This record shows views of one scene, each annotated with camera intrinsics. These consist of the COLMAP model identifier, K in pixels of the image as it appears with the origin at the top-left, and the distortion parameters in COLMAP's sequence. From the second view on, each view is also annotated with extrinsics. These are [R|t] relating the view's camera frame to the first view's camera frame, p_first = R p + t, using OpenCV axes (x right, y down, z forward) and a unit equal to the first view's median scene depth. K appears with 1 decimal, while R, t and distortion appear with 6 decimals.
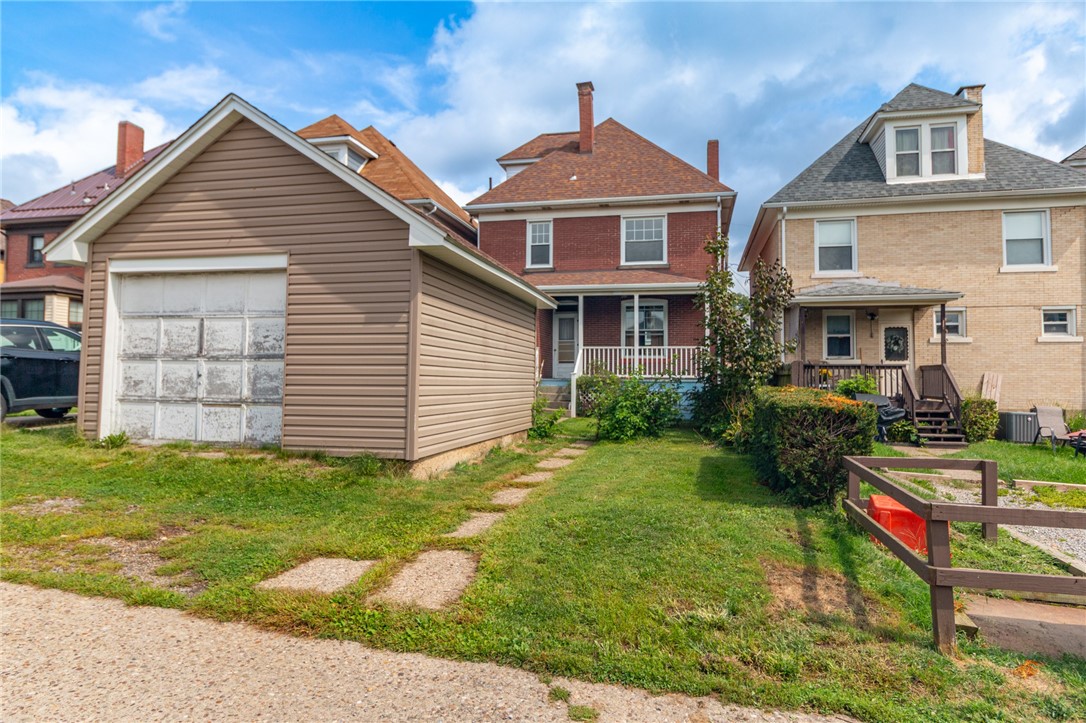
lens RADIAL K [[650.2, 0, 545.5], [0, 650.2, 355.2], [0, 0, 1]] dist [0.000815, -0.001010]
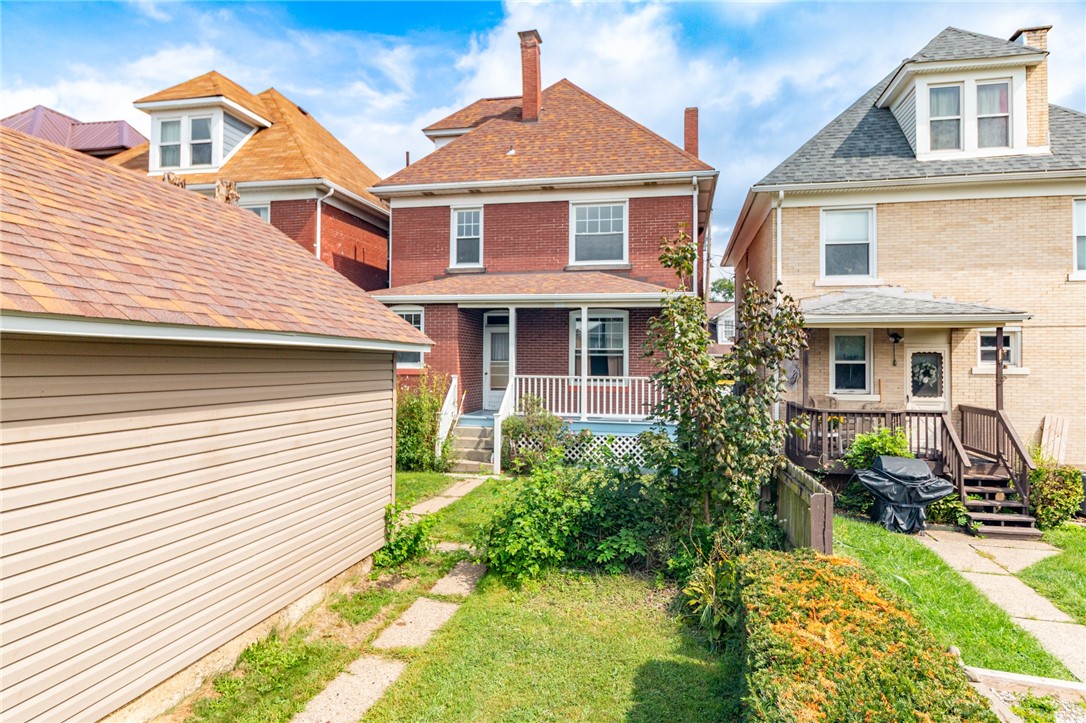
lens RADIAL K [[650.2, 0, 540.6], [0, 650.2, 355.0], [0, 0, 1]] dist [0.000815, -0.001010]
pose [[0.999910, 0.000218, 0.013377, 0.082920], [-0.000575, 0.999642, 0.026743, -0.060380], [-0.013367, -0.026748, 0.999553, 0.256624]]
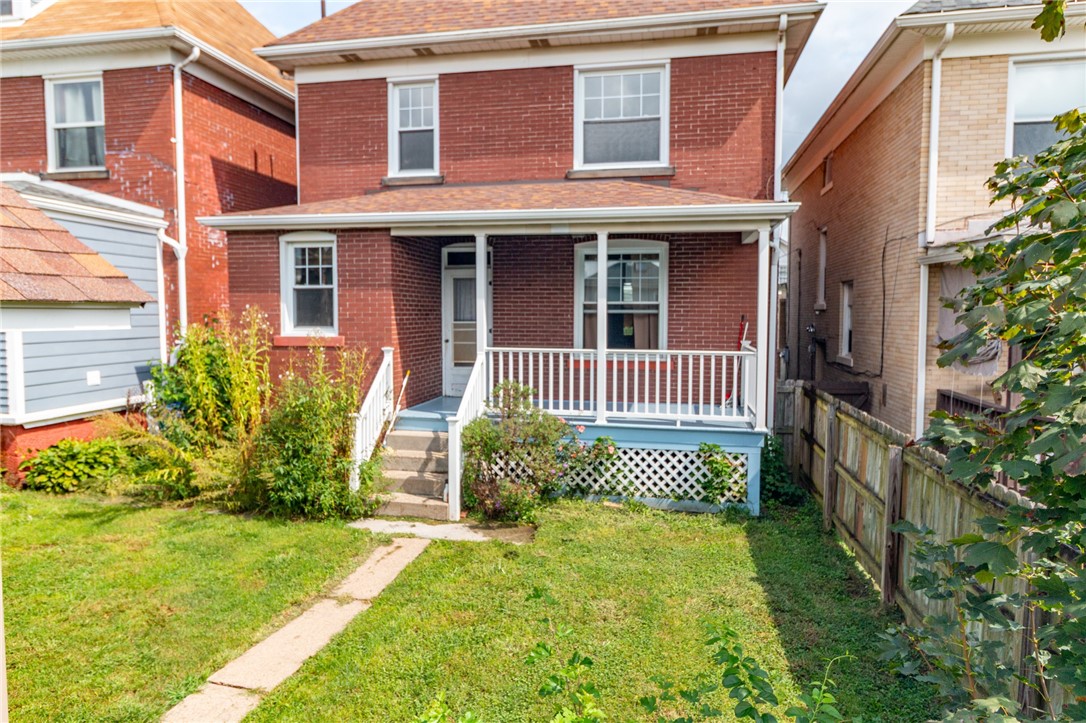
lens RADIAL K [[650.2, 0, 543.7], [0, 650.2, 357.3], [0, 0, 1]] dist [0.000815, -0.001010]
pose [[0.999615, -0.006269, 0.027022, 0.091408], [0.003367, 0.994346, 0.106135, -0.058044], [-0.027535, -0.106004, 0.993984, 0.576653]]
